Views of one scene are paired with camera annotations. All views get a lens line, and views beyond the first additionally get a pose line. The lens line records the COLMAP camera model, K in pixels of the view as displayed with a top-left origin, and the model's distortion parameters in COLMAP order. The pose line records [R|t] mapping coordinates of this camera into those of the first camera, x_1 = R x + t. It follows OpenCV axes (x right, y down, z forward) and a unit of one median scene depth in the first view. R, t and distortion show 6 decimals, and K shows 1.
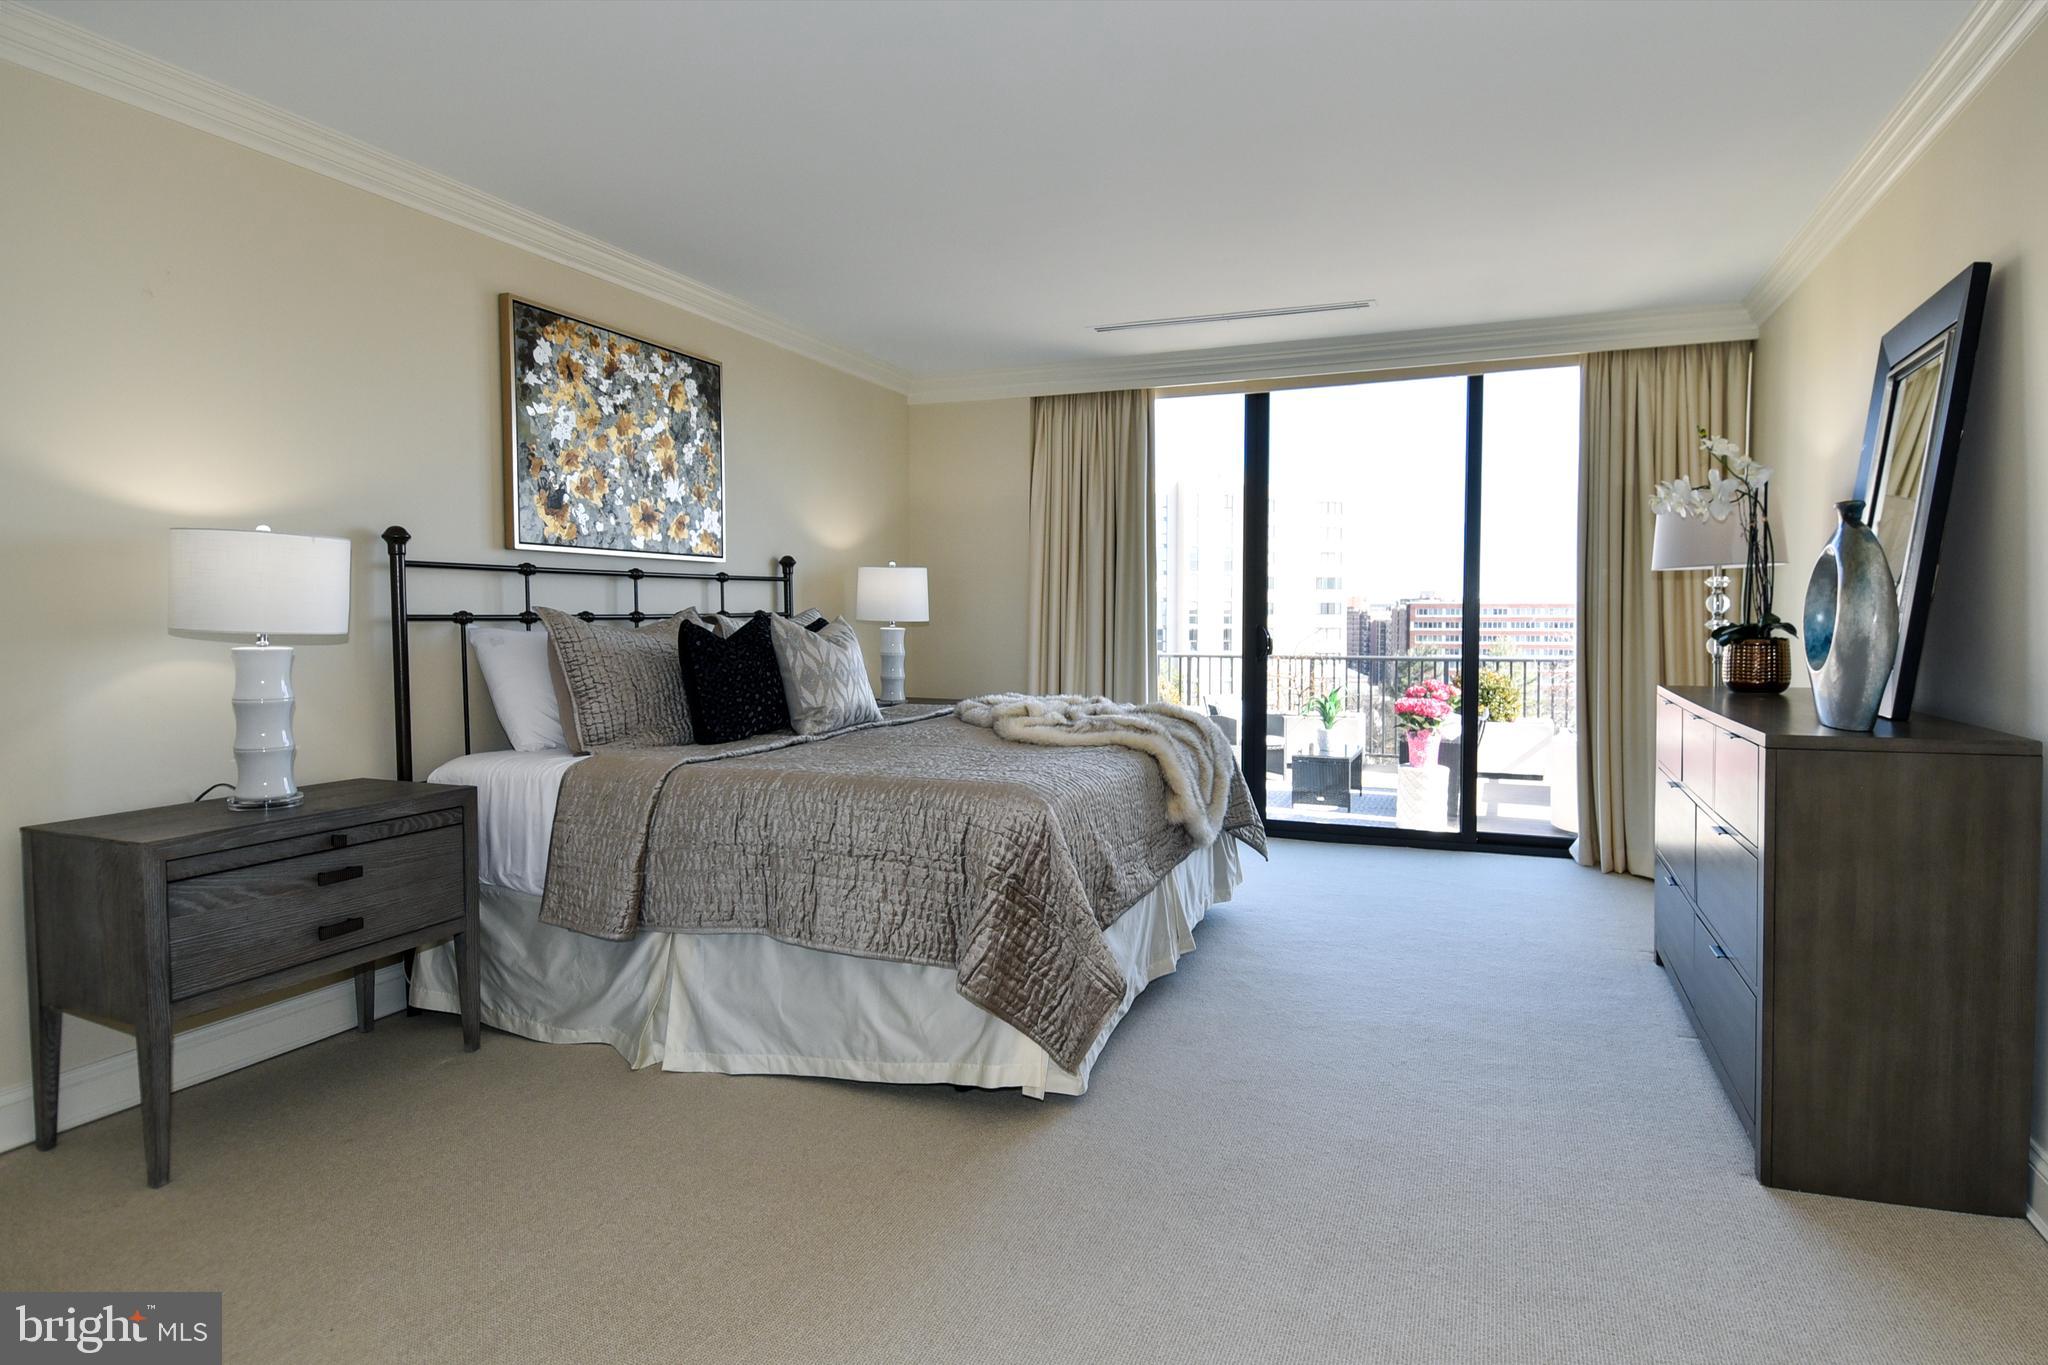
lens RADIAL K [[1107.9, 0, 1032.2], [0, 1107.9, 668.7], [0, 0, 1]] dist [0.051855, -0.050301]
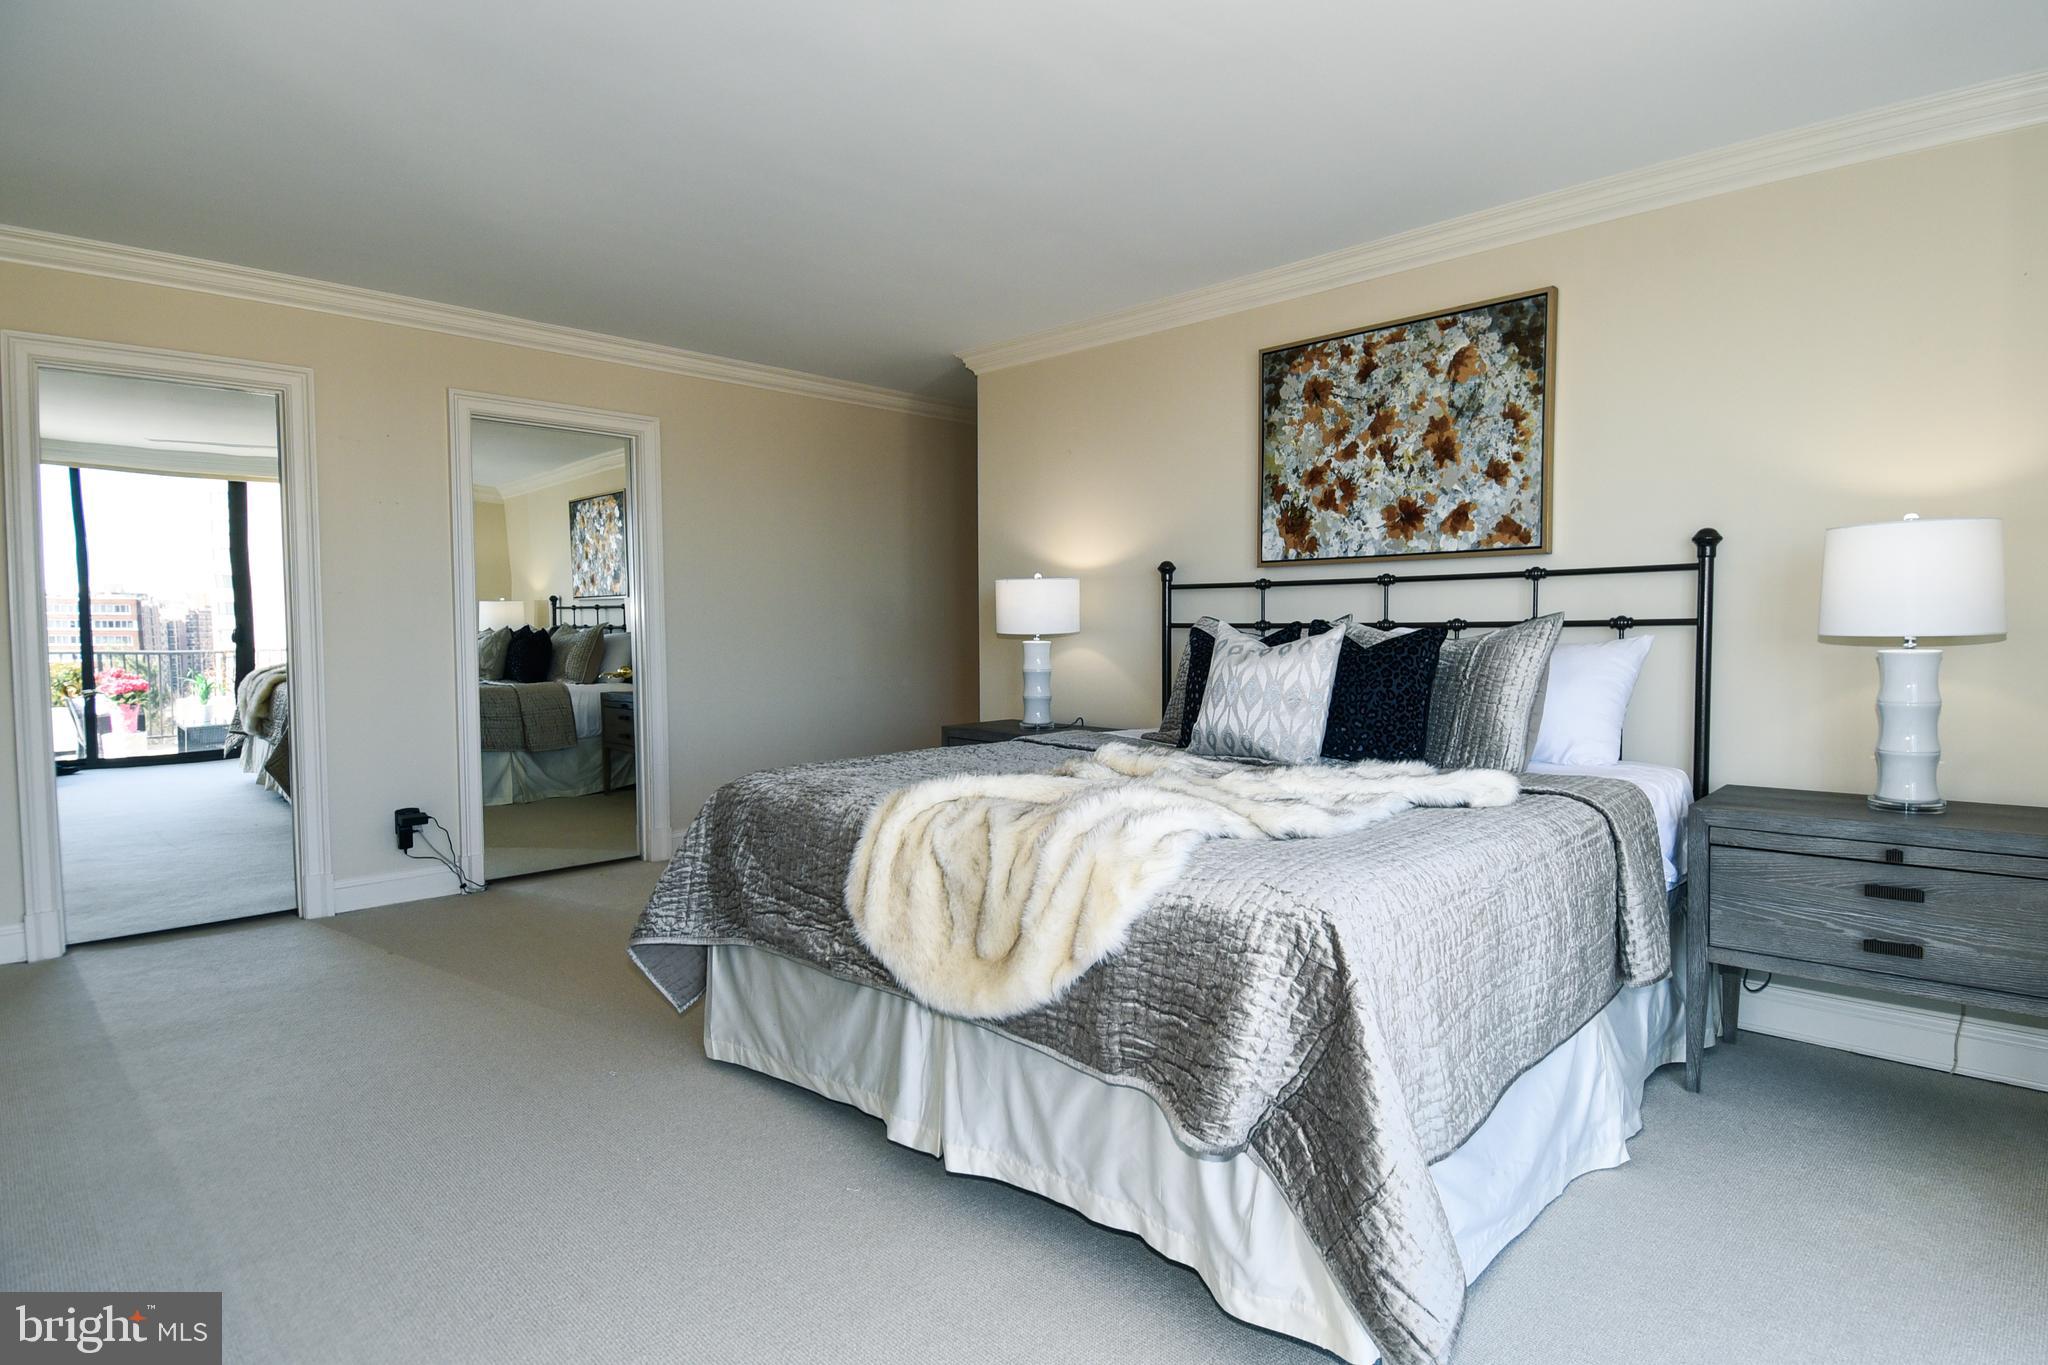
lens RADIAL K [[1107.9, 0, 1032.2], [0, 1107.9, 668.7], [0, 0, 1]] dist [0.051855, -0.050301]
pose [[-0.399535, 0.048394, -0.915440, 0.677024], [-0.036254, 0.996990, 0.068528, -0.068962], [0.916001, 0.060568, -0.396578, 1.195607]]
